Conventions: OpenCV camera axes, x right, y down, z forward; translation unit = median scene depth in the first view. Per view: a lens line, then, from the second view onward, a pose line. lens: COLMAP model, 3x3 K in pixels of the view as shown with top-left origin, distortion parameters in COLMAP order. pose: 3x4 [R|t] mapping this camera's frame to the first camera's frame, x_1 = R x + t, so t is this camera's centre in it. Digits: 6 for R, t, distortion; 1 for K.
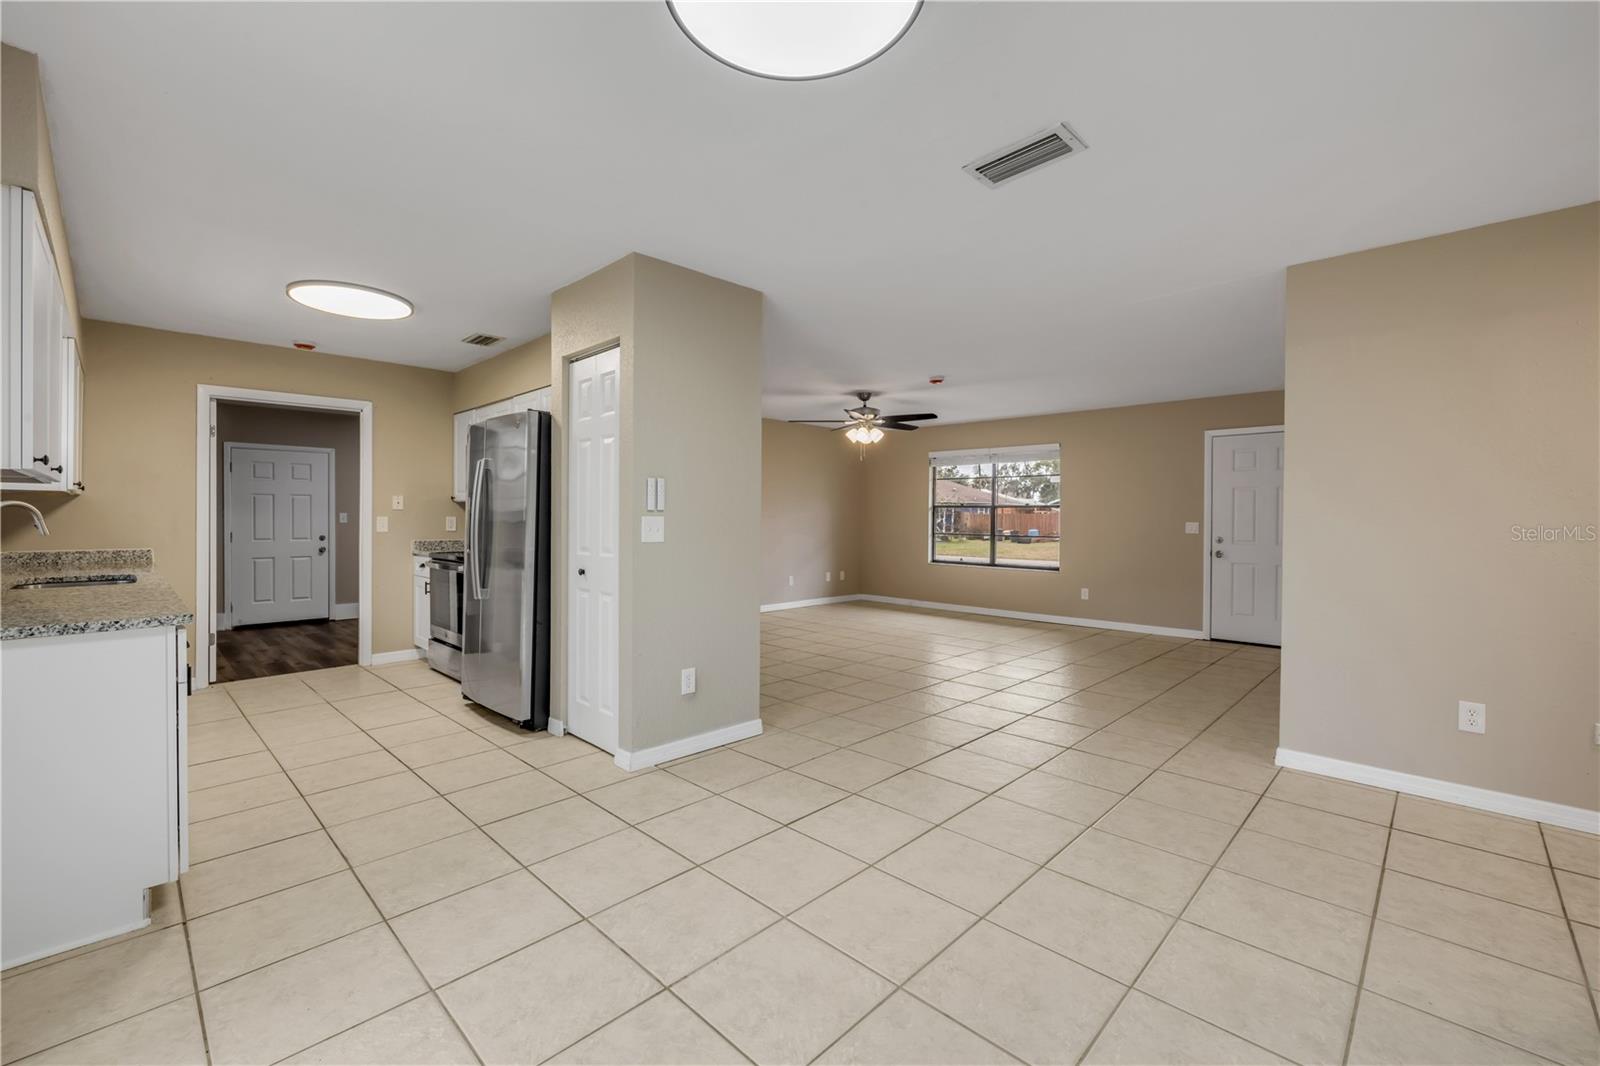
lens RADIAL K [[681.5, 0, 797.0], [0, 681.5, 525.4], [0, 0, 1]] dist [-0.000078, 0.001485]
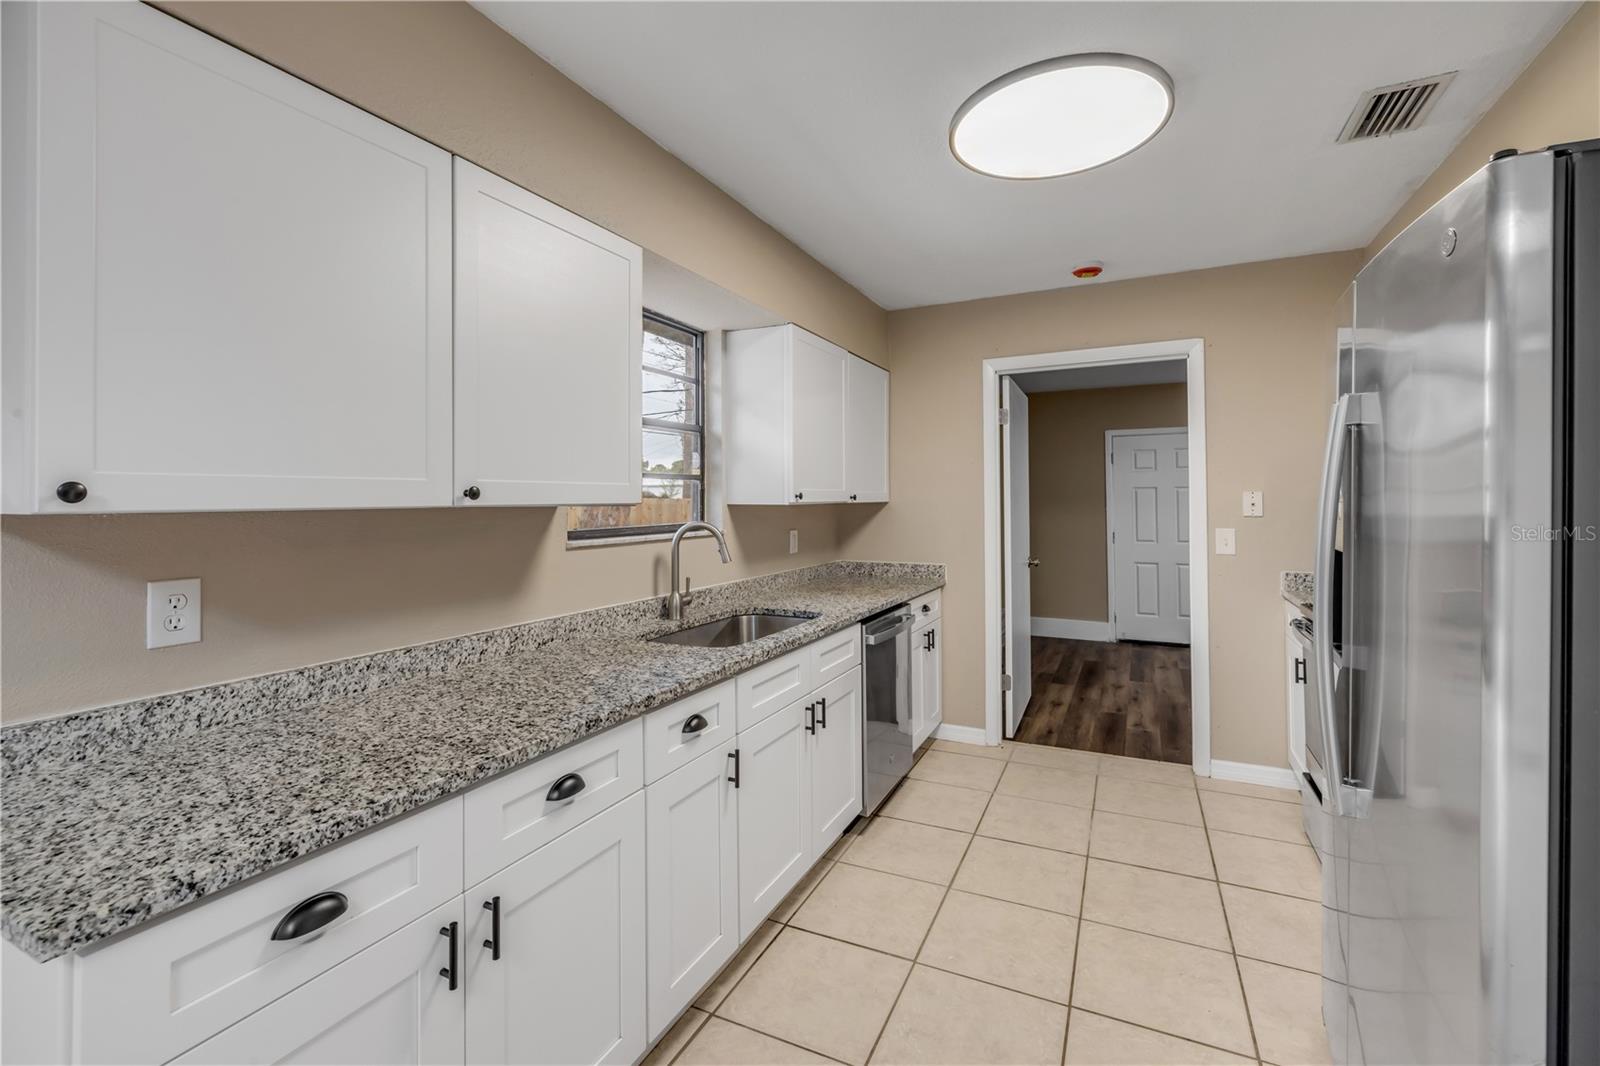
lens RADIAL K [[681.5, 0, 803.8], [0, 681.5, 492.7], [0, 0, 1]] dist [-0.000078, 0.001485]
pose [[0.308681, -0.018227, -0.950991, -0.125445], [-0.003046, 0.999792, -0.020152, -0.023909], [0.951161, 0.009117, 0.308562, 0.370897]]
